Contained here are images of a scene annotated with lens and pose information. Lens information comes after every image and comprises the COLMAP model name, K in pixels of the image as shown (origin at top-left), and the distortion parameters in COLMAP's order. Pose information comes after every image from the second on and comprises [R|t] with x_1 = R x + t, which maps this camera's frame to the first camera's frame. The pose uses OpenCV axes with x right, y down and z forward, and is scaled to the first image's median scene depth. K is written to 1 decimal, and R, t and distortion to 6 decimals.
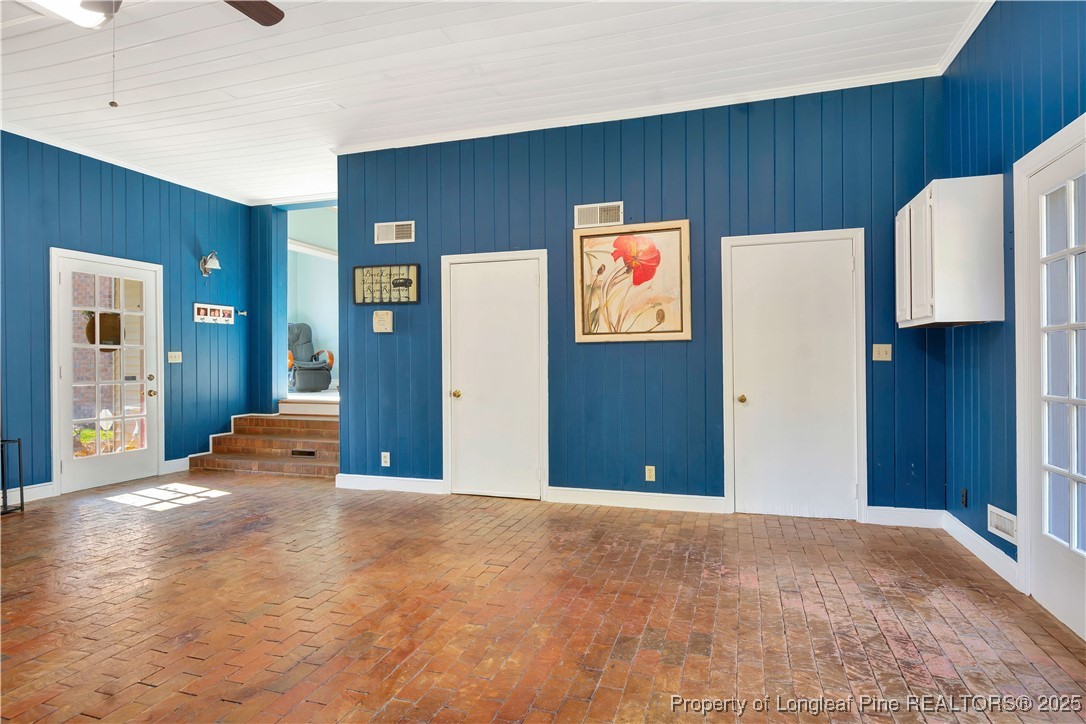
lens RADIAL K [[581.0, 0, 543.0], [0, 581.0, 362.0], [0, 0, 1]] dist [-0.003341, -0.000314]
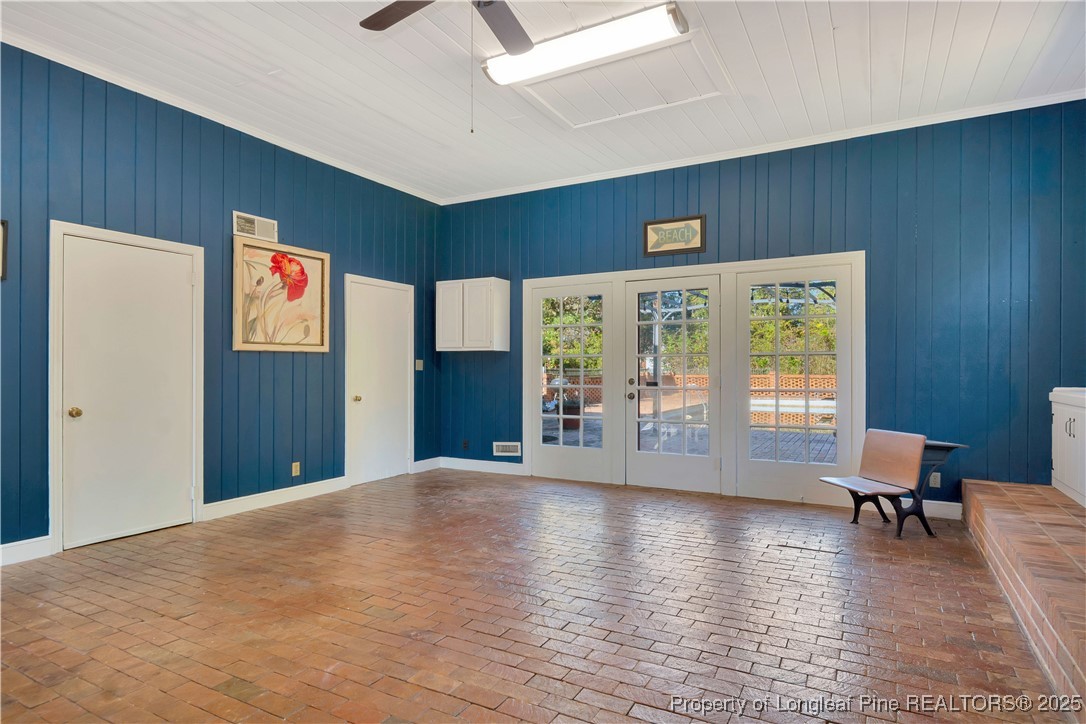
lens RADIAL K [[600.7, 0, 542.6], [0, 600.7, 369.5], [0, 0, 1]] dist [-0.001680, -0.000154]
pose [[0.206577, 0.005769, 0.978413, -0.852251], [-0.003324, 0.999981, -0.005194, 0.002593], [-0.978425, -0.002179, 0.206593, 0.288672]]
